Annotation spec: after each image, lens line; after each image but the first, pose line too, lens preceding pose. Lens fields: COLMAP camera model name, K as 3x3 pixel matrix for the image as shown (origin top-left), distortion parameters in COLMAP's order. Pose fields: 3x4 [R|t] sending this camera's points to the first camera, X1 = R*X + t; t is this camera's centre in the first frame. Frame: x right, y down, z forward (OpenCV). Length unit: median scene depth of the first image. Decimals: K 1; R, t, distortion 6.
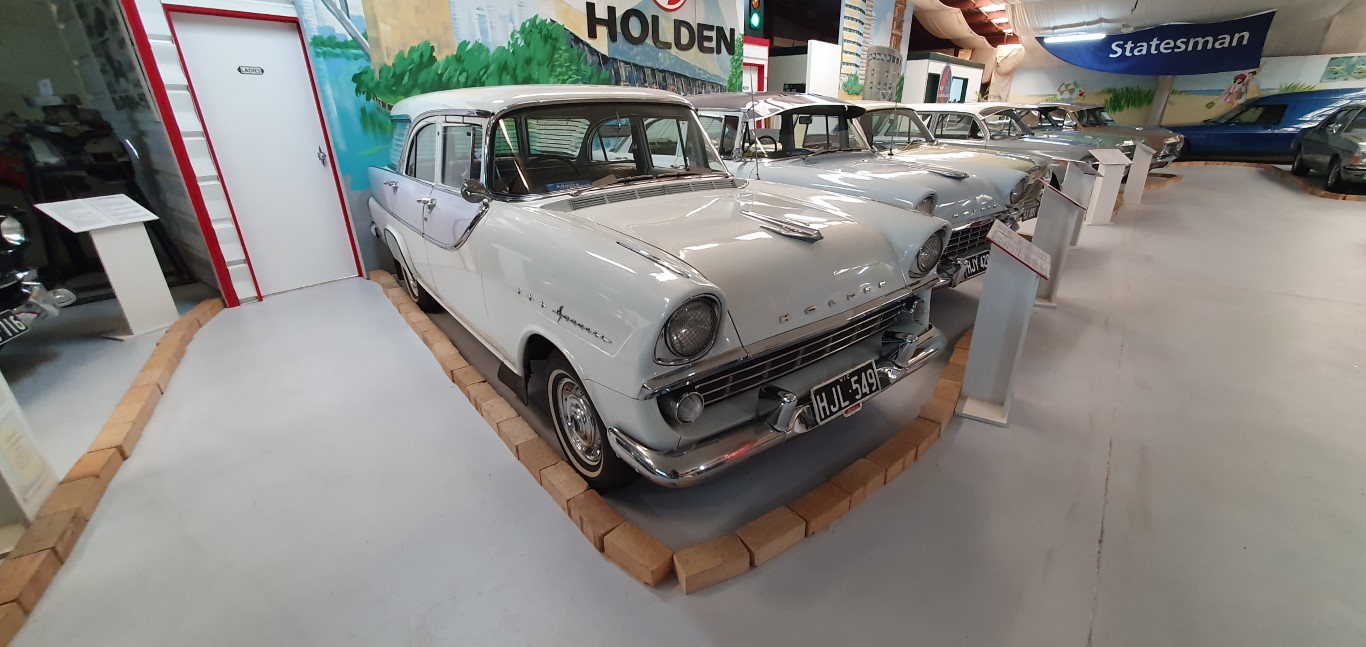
lens RADIAL K [[537.2, 0, 679.5], [0, 537.2, 326.7], [0, 0, 1]] dist [0.017787, -0.001564]
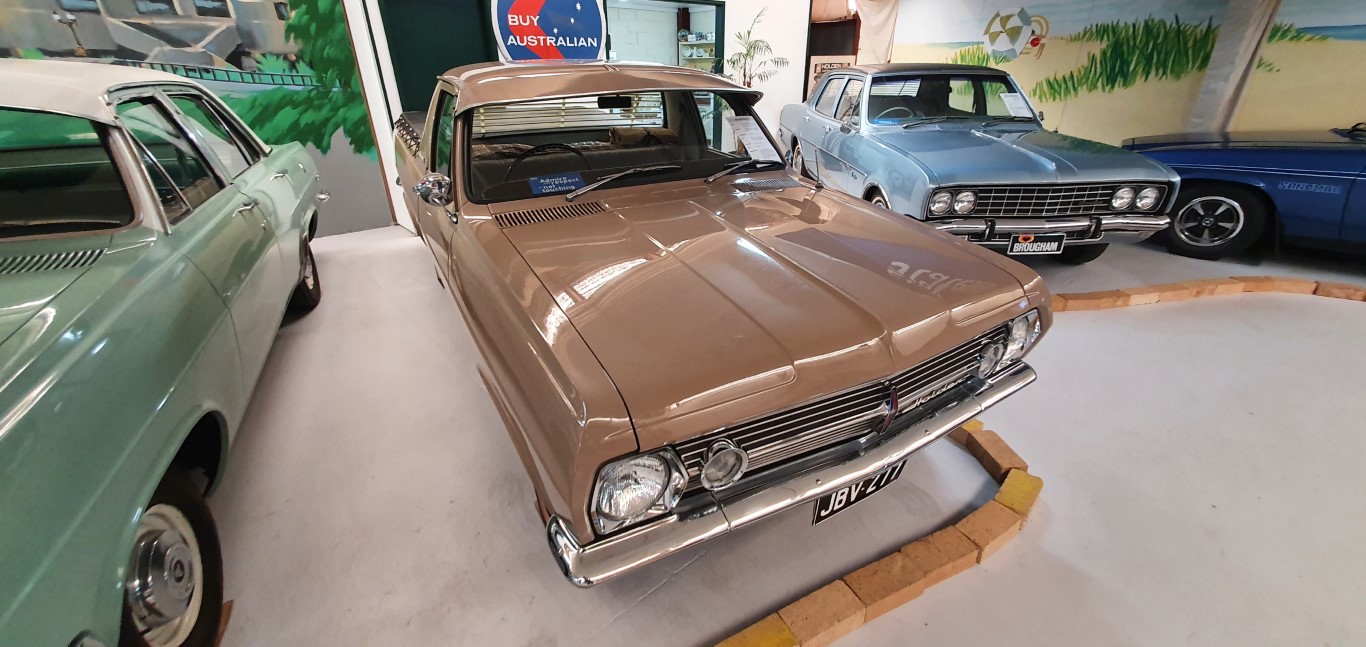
lens RADIAL K [[537.2, 0, 680.7], [0, 537.2, 322.7], [0, 0, 1]] dist [0.017787, -0.001564]
pose [[0.983379, 0.081787, -0.162100, 0.681749], [-0.071072, 0.994952, 0.070842, -0.275412], [0.167076, -0.058143, 0.984228, 0.656755]]
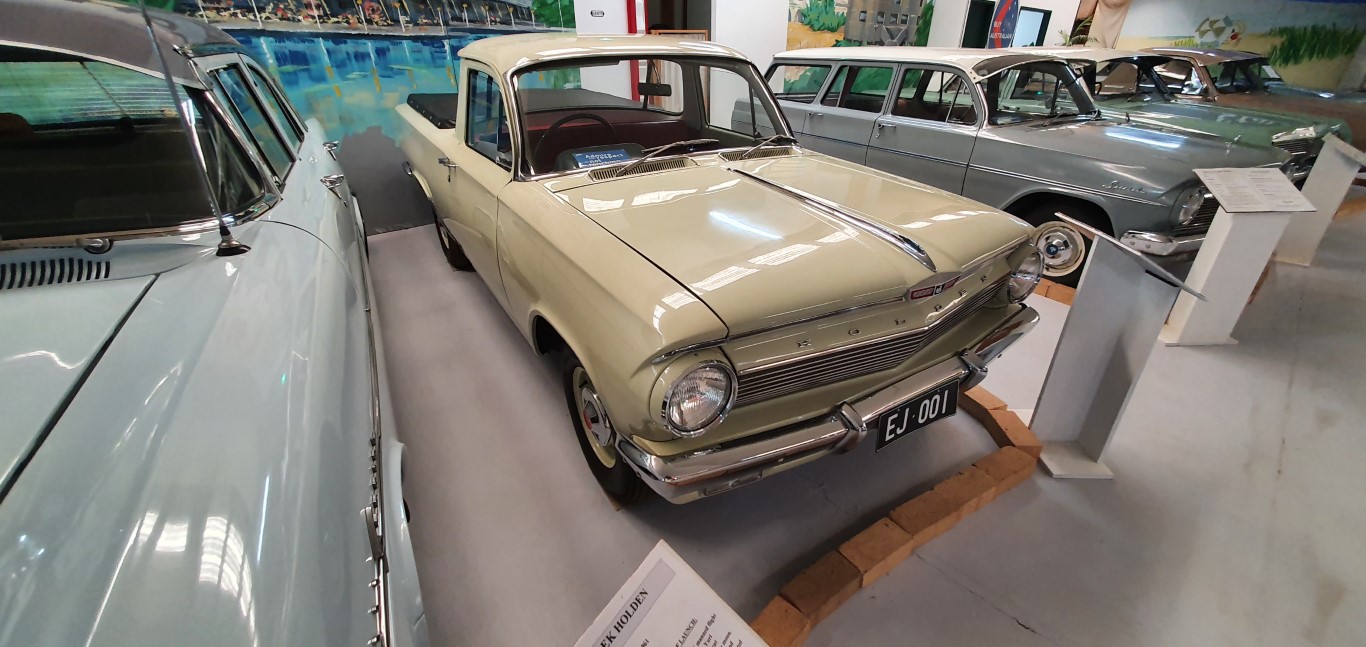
lens RADIAL K [[537.2, 0, 687.9], [0, 537.2, 323.7], [0, 0, 1]] dist [0.017787, -0.001564]
pose [[0.990260, 0.075573, -0.116934, 0.219510], [-0.065541, 0.994016, 0.087384, -0.112043], [0.122838, -0.078869, 0.989288, 0.273537]]
